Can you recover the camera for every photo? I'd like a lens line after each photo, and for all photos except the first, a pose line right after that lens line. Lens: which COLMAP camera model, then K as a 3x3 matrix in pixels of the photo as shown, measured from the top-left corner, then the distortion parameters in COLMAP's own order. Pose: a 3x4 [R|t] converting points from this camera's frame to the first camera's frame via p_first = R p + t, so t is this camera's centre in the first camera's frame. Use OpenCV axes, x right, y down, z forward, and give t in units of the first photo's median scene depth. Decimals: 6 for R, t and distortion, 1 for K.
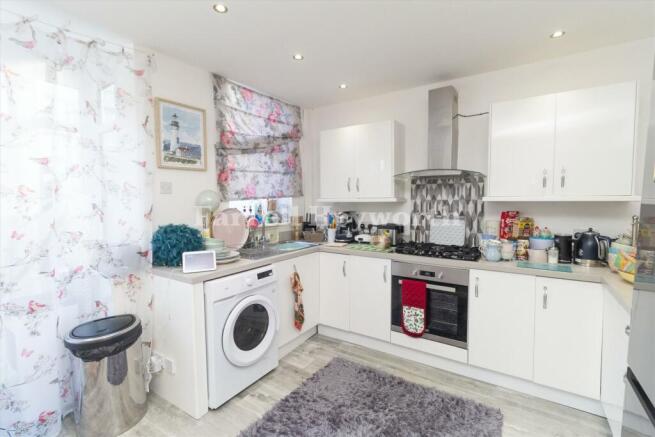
lens RADIAL K [[303.1, 0, 327.5], [0, 303.1, 218.5], [0, 0, 1]] dist [0.000586, 0.000506]
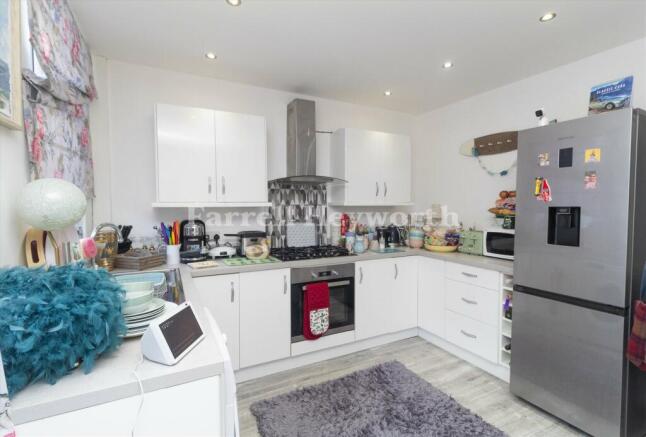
lens RADIAL K [[323.1, 0, 325.0], [0, 323.1, 213.7], [0, 0, 1]] dist [-0.001043, -0.000031]
pose [[0.462860, -0.022343, 0.886150, -0.562359], [0.051530, 0.998670, -0.001735, -0.022866], [-0.884932, 0.046467, 0.463396, 0.386847]]
